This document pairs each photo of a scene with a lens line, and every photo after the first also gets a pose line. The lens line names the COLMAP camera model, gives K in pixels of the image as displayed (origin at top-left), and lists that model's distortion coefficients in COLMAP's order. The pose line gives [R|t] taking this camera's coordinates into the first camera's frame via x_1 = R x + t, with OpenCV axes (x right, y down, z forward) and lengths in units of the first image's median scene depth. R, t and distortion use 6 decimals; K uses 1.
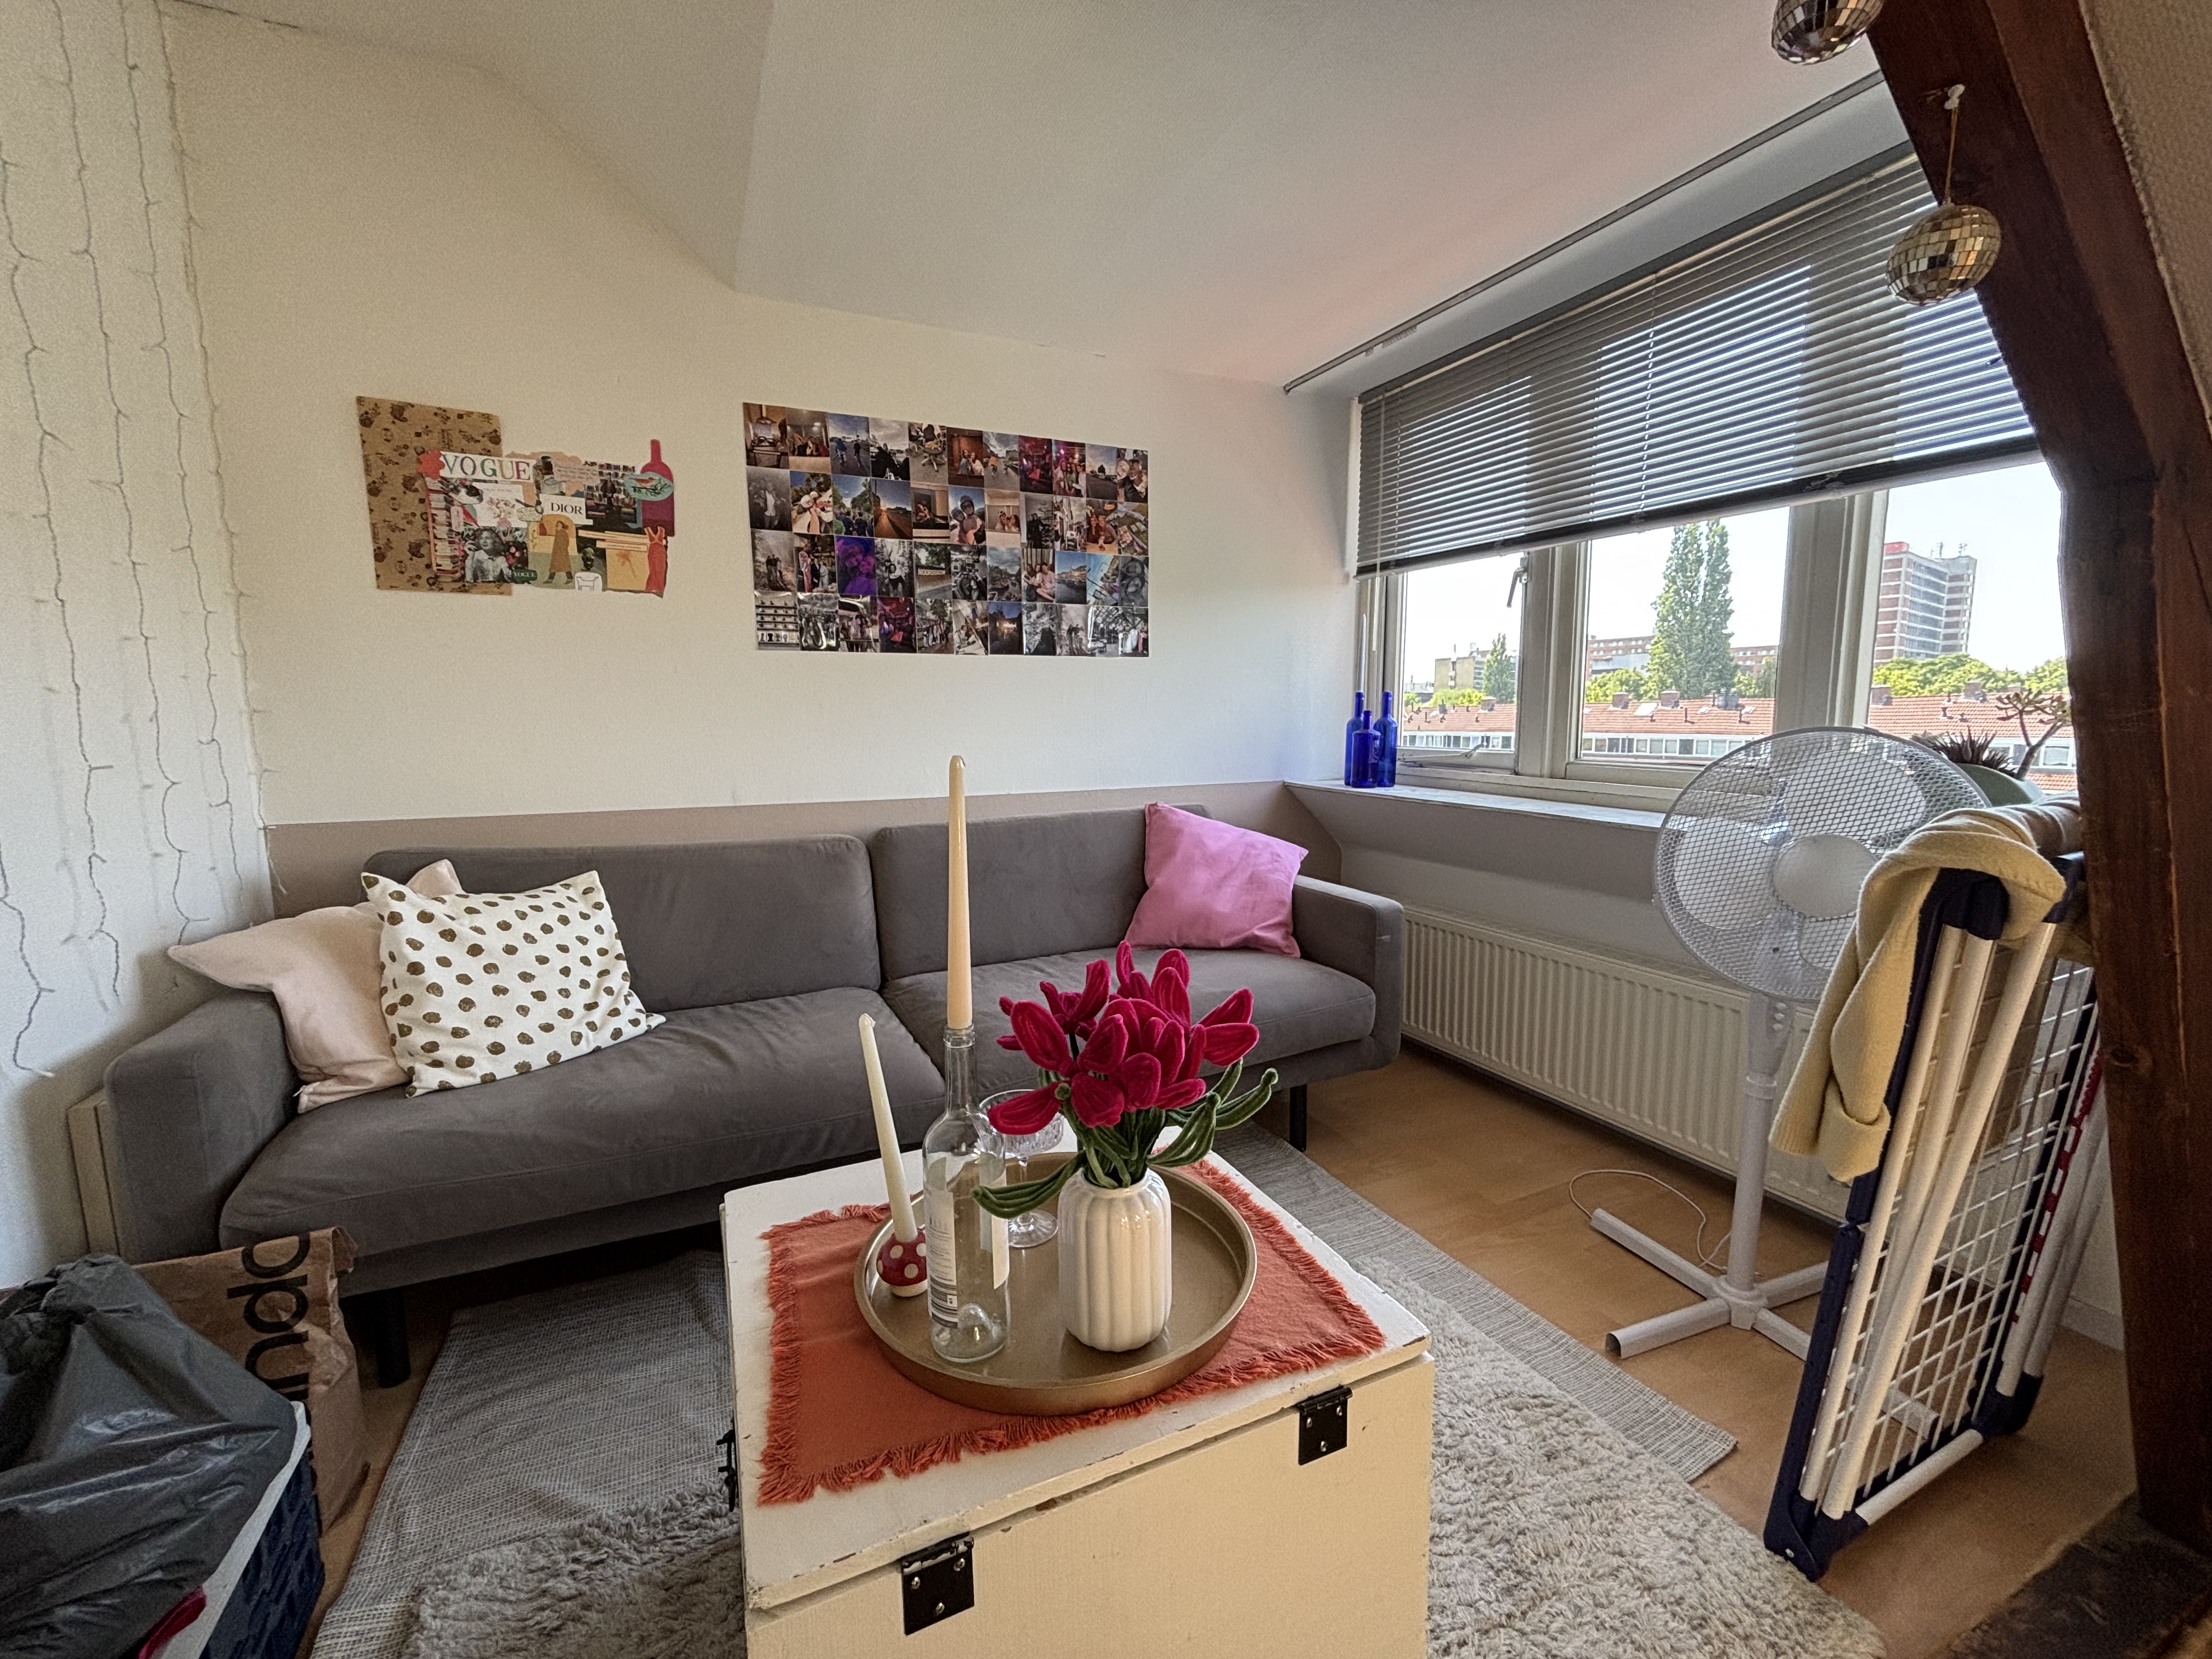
lens RADIAL K [[881.5, 0, 1108.0], [0, 881.5, 838.8], [0, 0, 1]] dist [-0.016719, 0.000036]
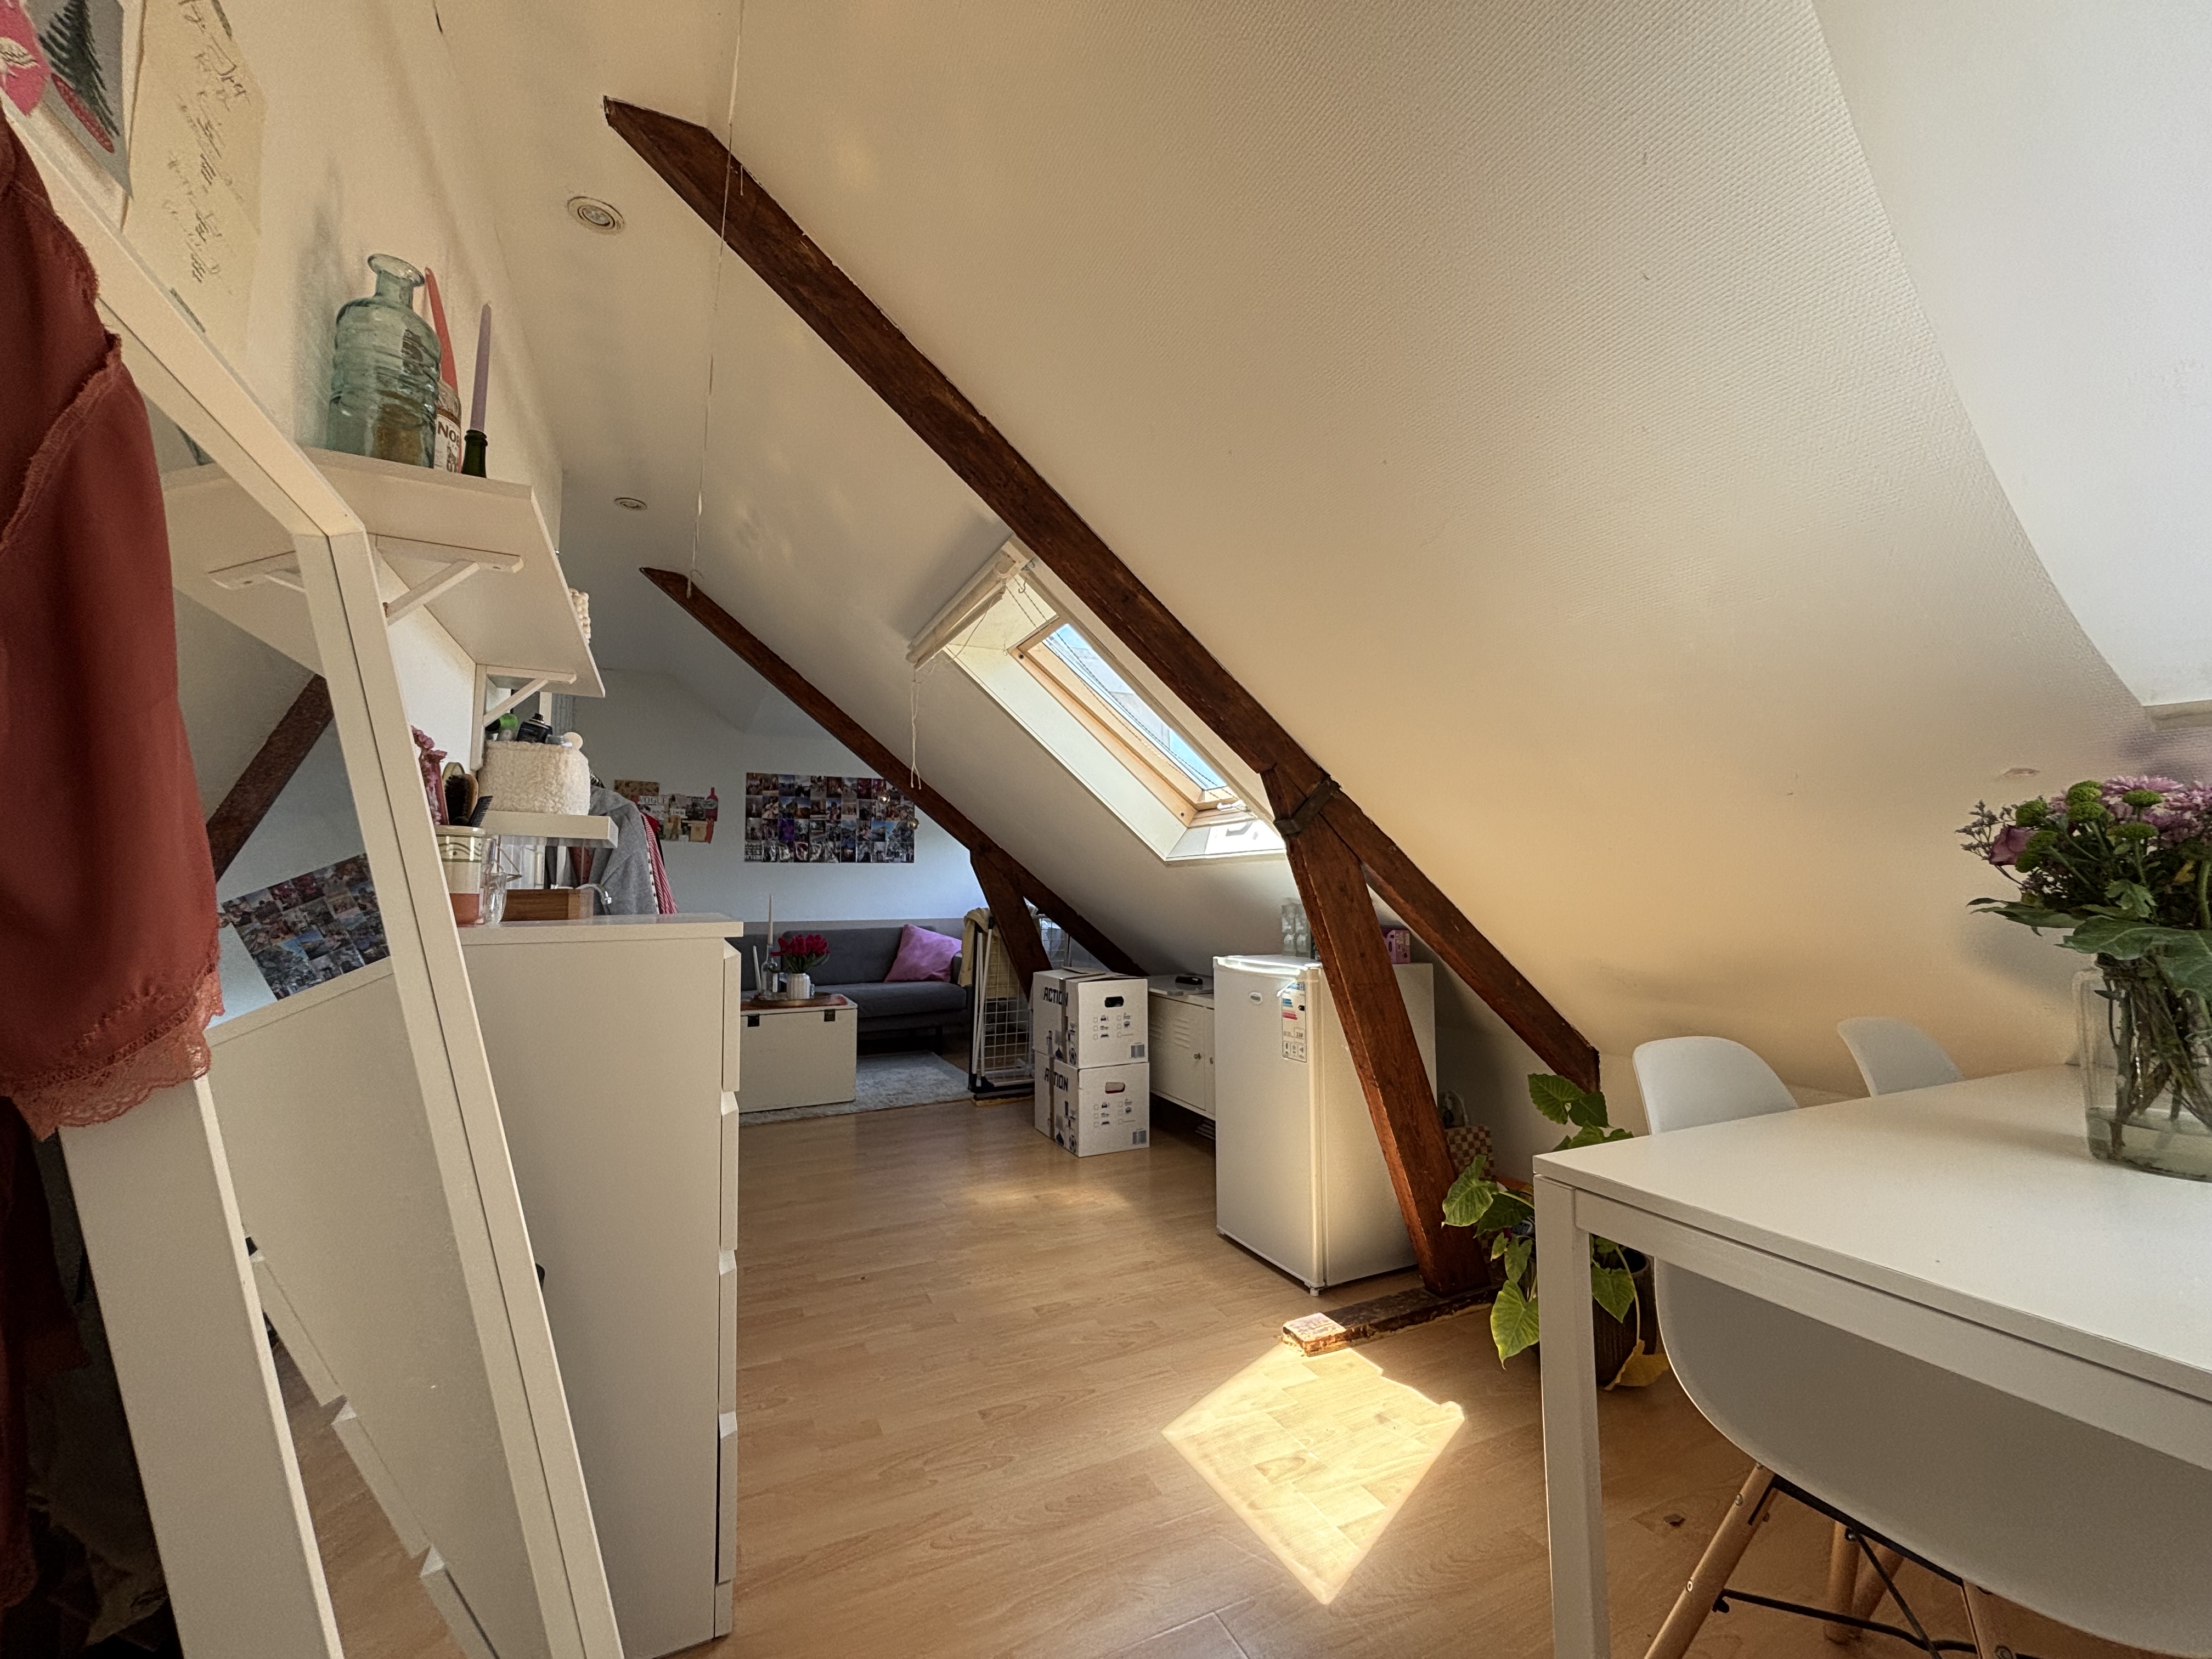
lens RADIAL K [[862.8, 0, 1106.0], [0, 862.8, 829.5], [0, 0, 1]] dist [0.031445, -0.007784]
pose [[0.999834, 0.010767, 0.014673, 0.727719], [-0.007665, 0.980363, -0.197050, 0.218205], [-0.016507, 0.196905, 0.980284, -1.787849]]
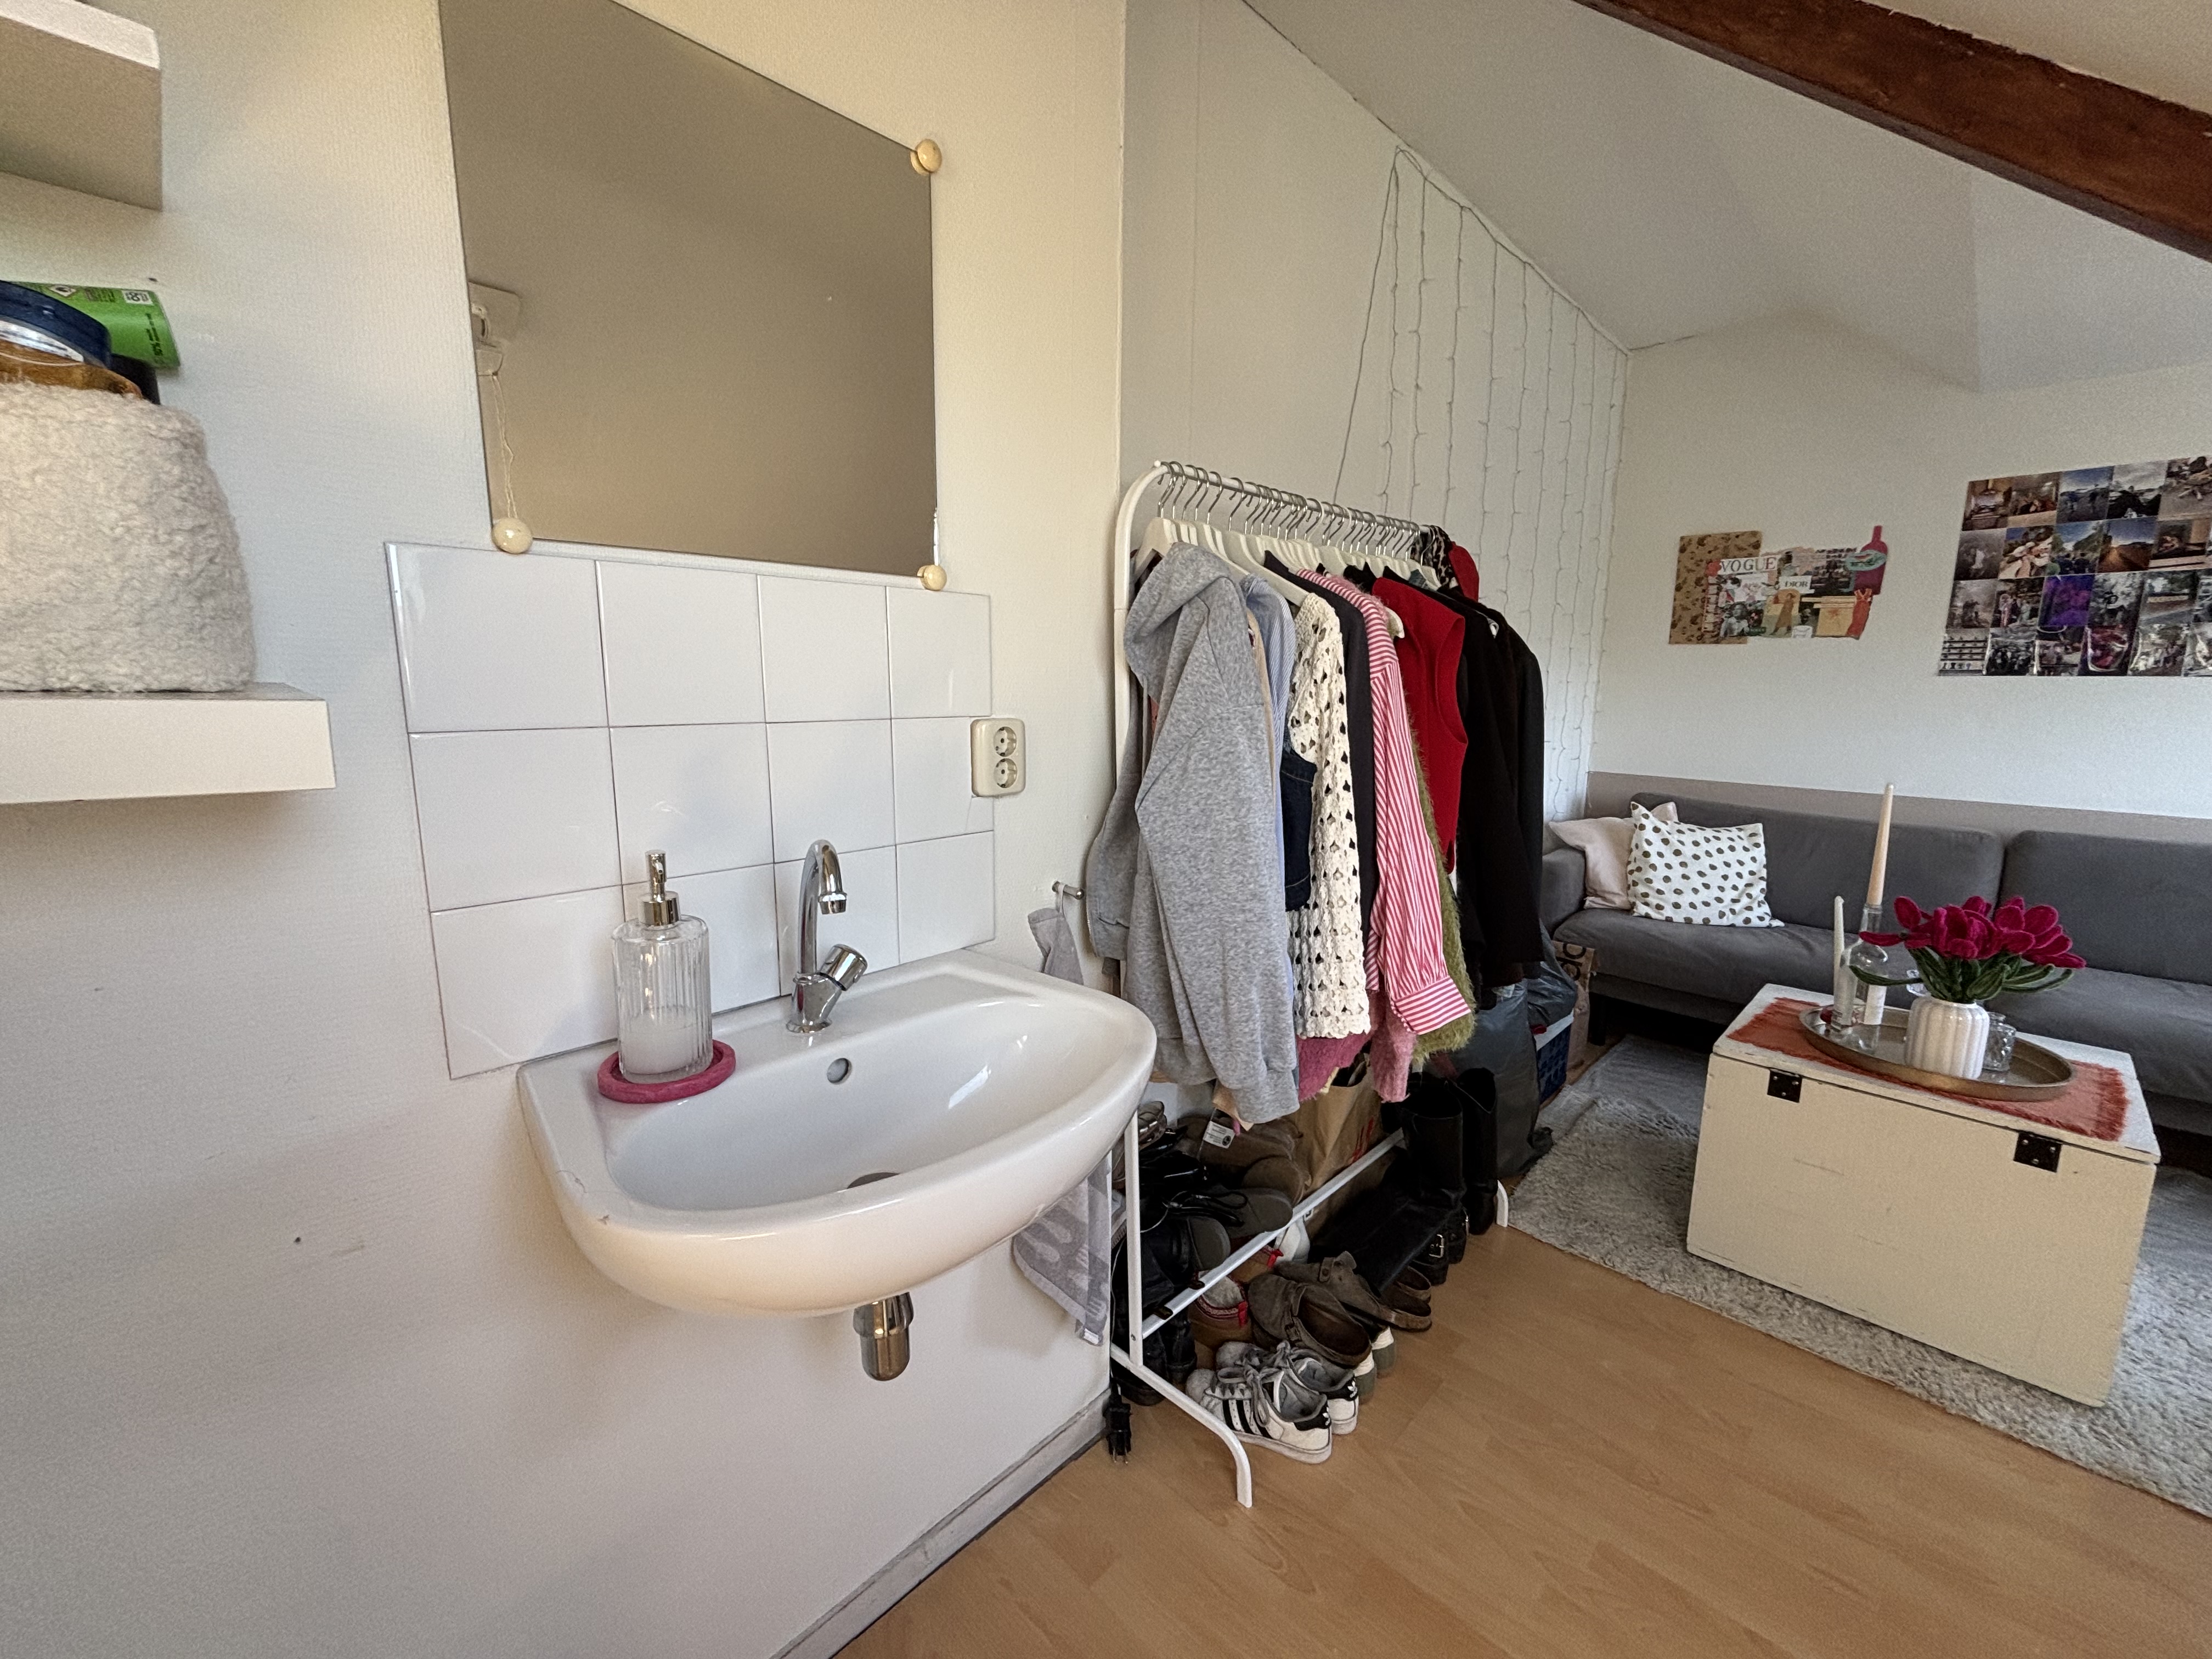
lens RADIAL K [[888.2, 0, 1098.6], [0, 888.2, 827.0], [0, 0, 1]] dist [-0.000297, -0.000353]
pose [[0.343963, 0.174749, -0.922579, 0.465897], [-0.132304, 0.981747, 0.136630, -0.016268], [0.929615, 0.075066, 0.360805, -0.661024]]
